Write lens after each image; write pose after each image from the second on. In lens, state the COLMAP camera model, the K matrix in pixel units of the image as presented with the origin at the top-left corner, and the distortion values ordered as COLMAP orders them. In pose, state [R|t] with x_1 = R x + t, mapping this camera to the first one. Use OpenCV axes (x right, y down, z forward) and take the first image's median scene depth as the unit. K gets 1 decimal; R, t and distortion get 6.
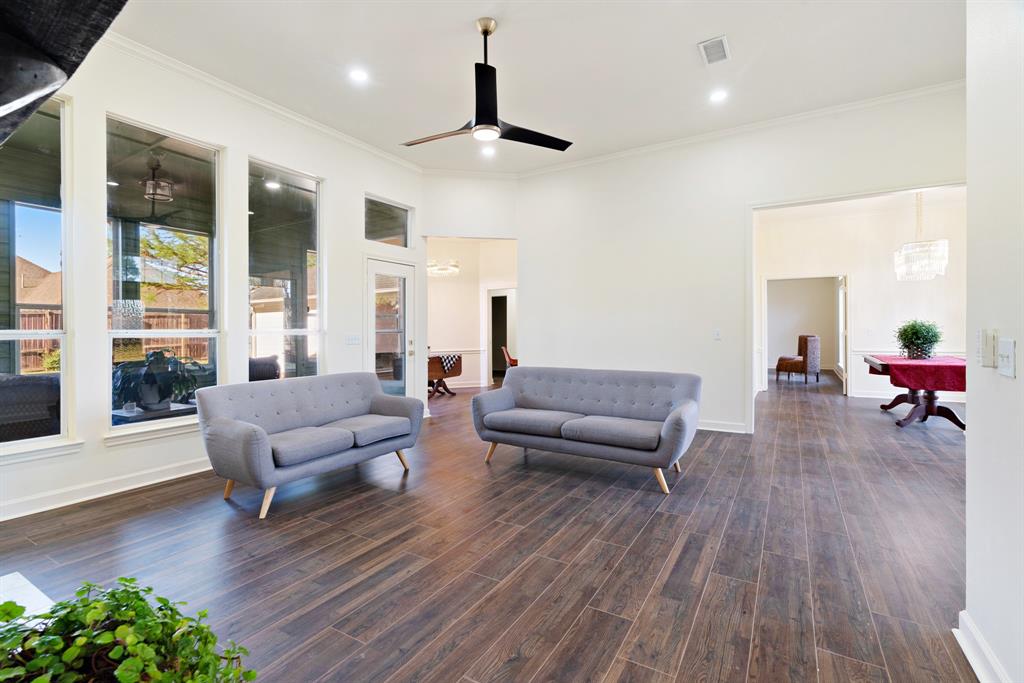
lens RADIAL K [[466.7, 0, 511.9], [0, 466.7, 336.9], [0, 0, 1]] dist [0.000480, 0.000506]
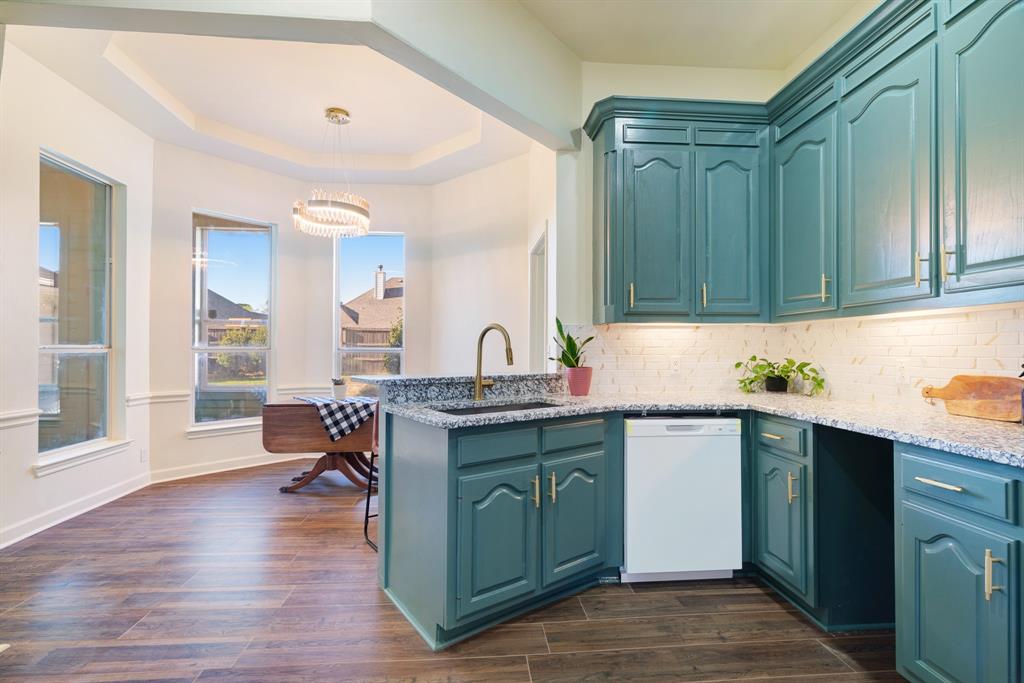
lens RADIAL K [[472.1, 0, 514.1], [0, 472.1, 344.8], [0, 0, 1]] dist [-0.000338, 0.000376]
pose [[0.576103, 0.007280, -0.817345, 0.339528], [-0.013855, 0.999904, -0.000860, -0.019599], [0.817260, 0.011819, 0.576148, 0.876076]]
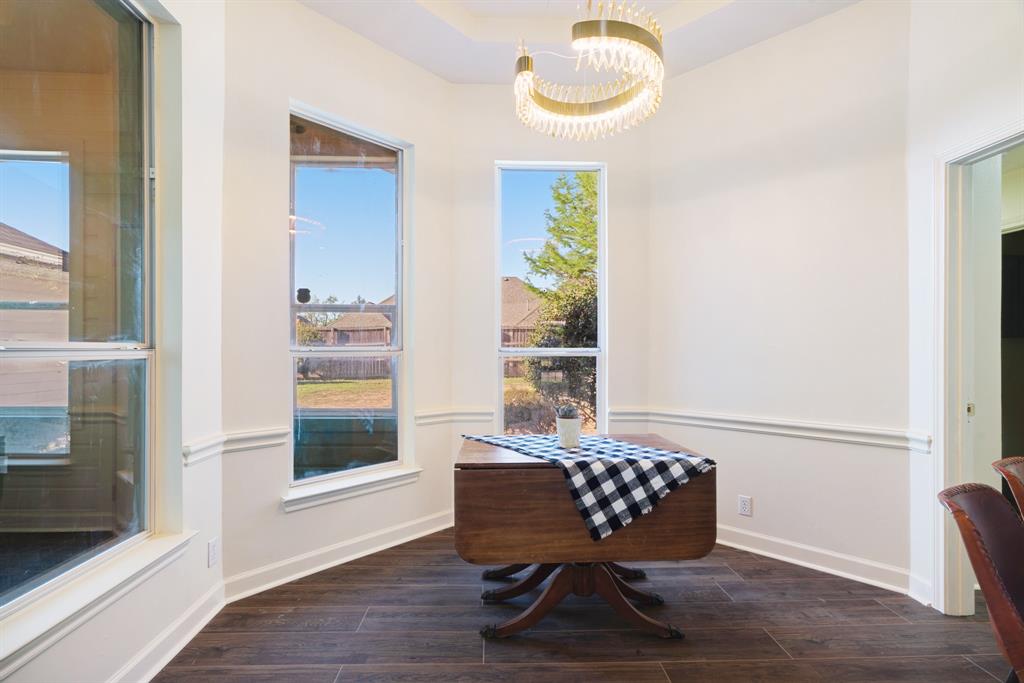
lens RADIAL K [[463.5, 0, 507.3], [0, 463.5, 346.0], [0, 0, 1]] dist [0.001892, -0.000400]
pose [[0.540666, 0.004564, -0.841225, 0.020545], [-0.010345, 0.999946, -0.001224, -0.014512], [0.841174, 0.009364, 0.540684, 0.843016]]
